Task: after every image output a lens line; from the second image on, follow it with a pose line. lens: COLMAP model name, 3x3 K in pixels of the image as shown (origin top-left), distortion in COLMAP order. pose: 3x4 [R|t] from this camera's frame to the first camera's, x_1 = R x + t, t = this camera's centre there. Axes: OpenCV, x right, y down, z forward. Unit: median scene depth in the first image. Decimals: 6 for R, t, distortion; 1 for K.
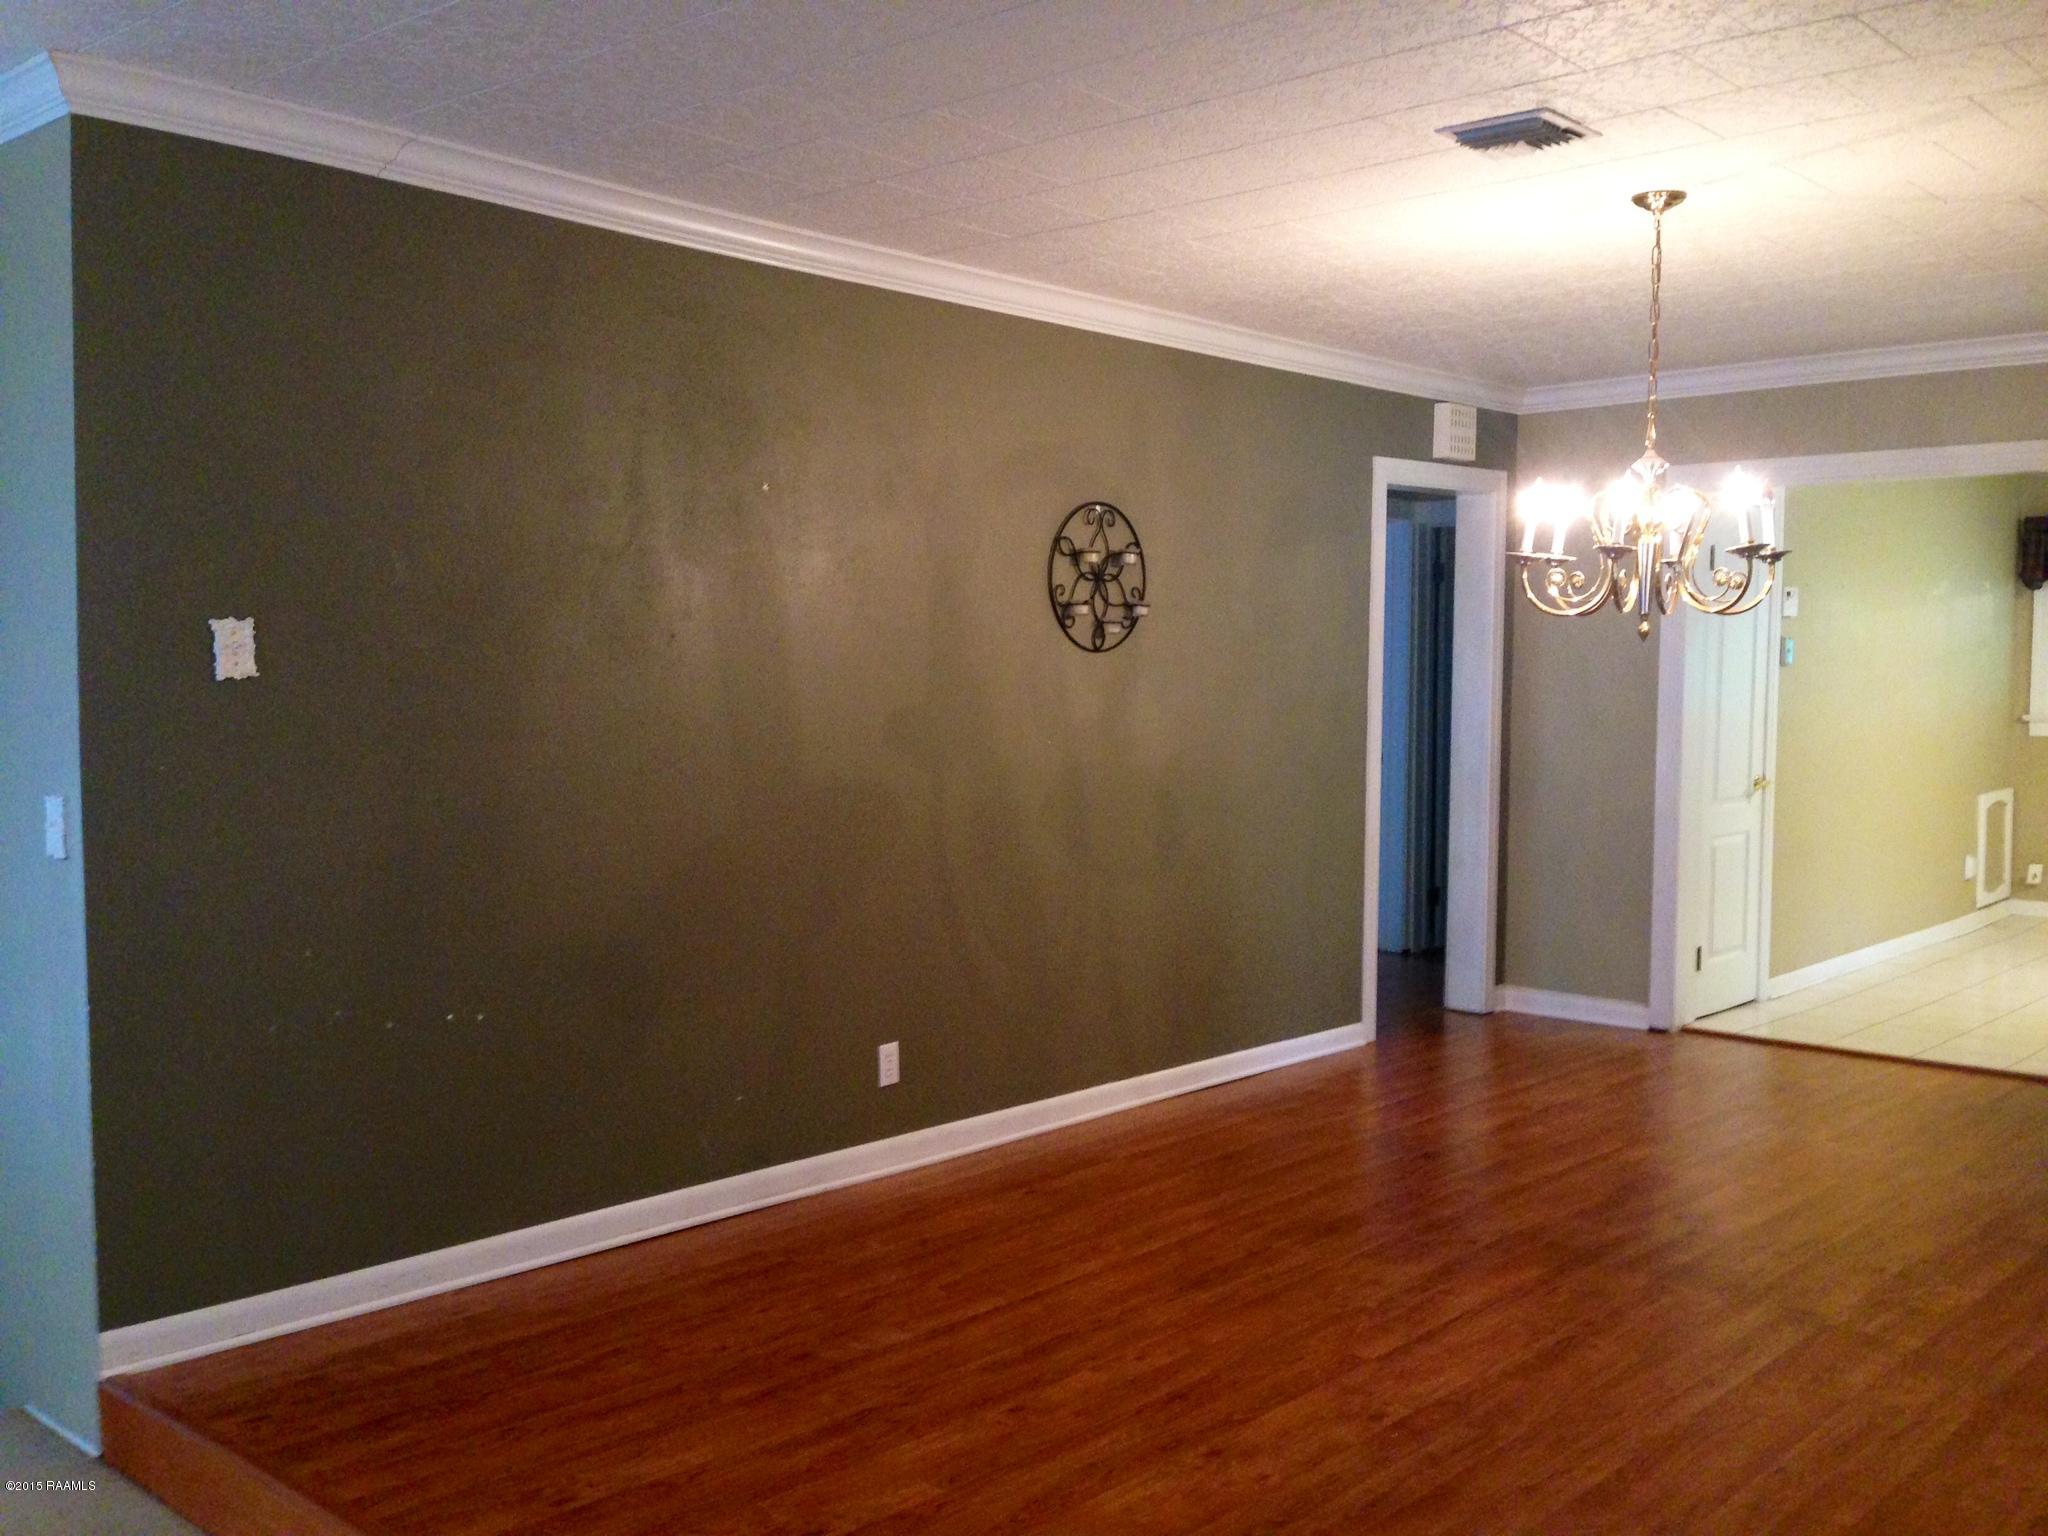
lens RADIAL K [[1903.0, 0, 1024.0], [0, 1903.0, 768.0], [0, 0, 1]] dist [0.100112, 0.011169]
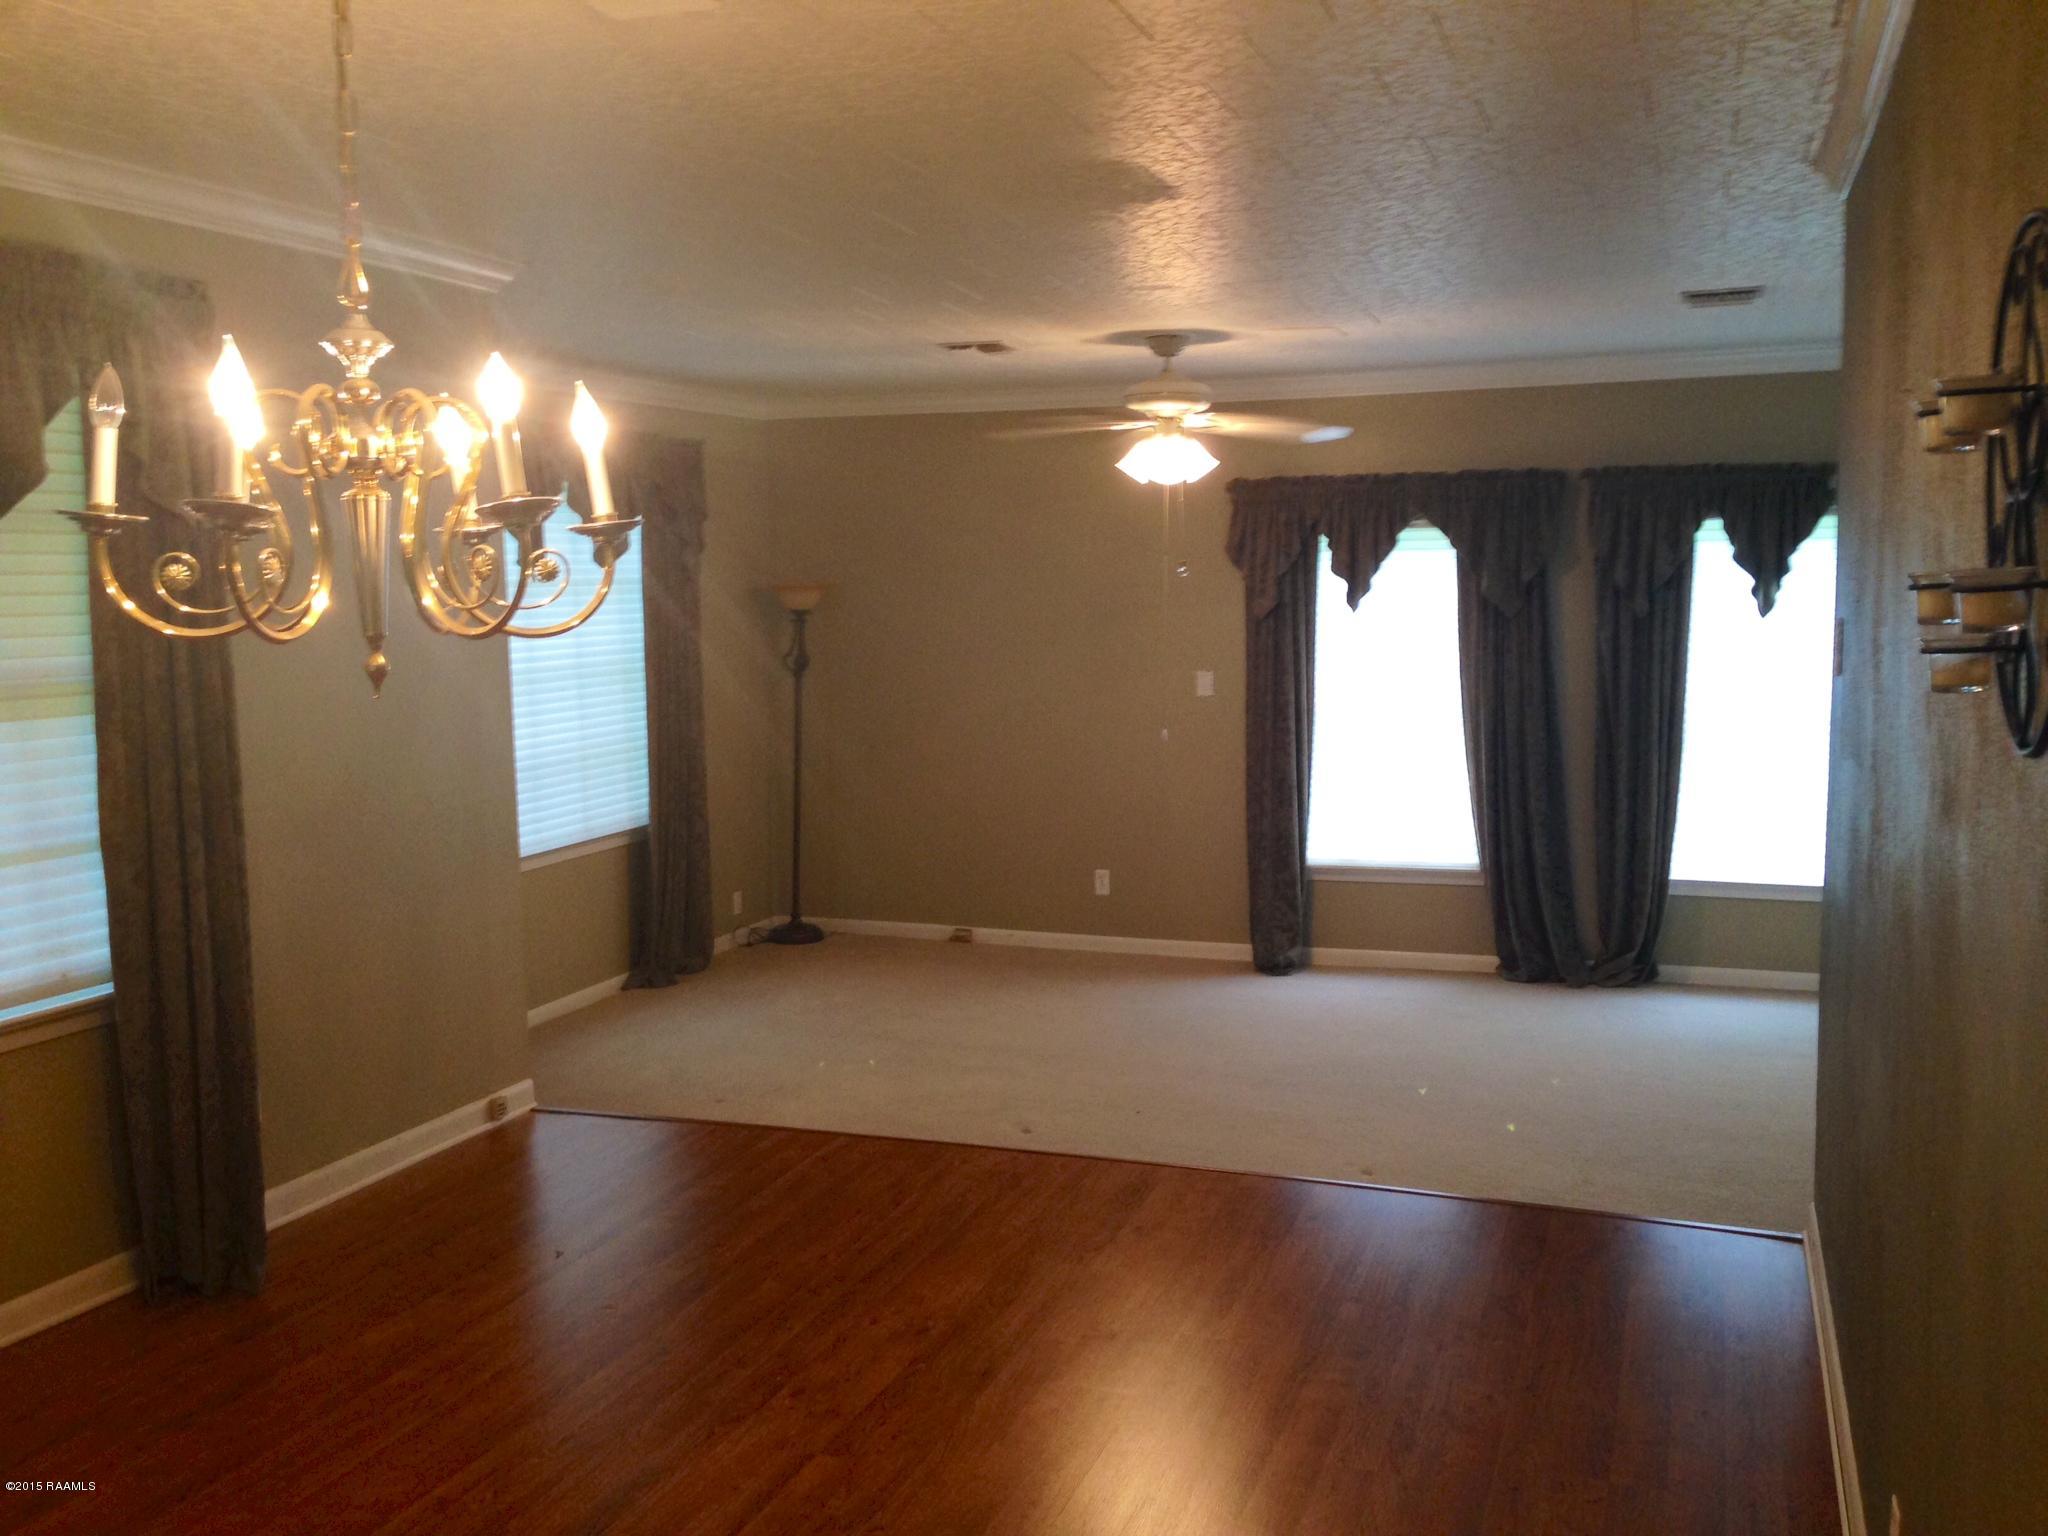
lens RADIAL K [[1903.0, 0, 1024.0], [0, 1903.0, 768.0], [0, 0, 1]] dist [0.100112, 0.011169]
pose [[-0.924516, 0.039592, -0.379081, 0.430608], [-0.019155, 0.988507, 0.149959, -0.150758], [0.380661, 0.145900, -0.913132, 1.857754]]
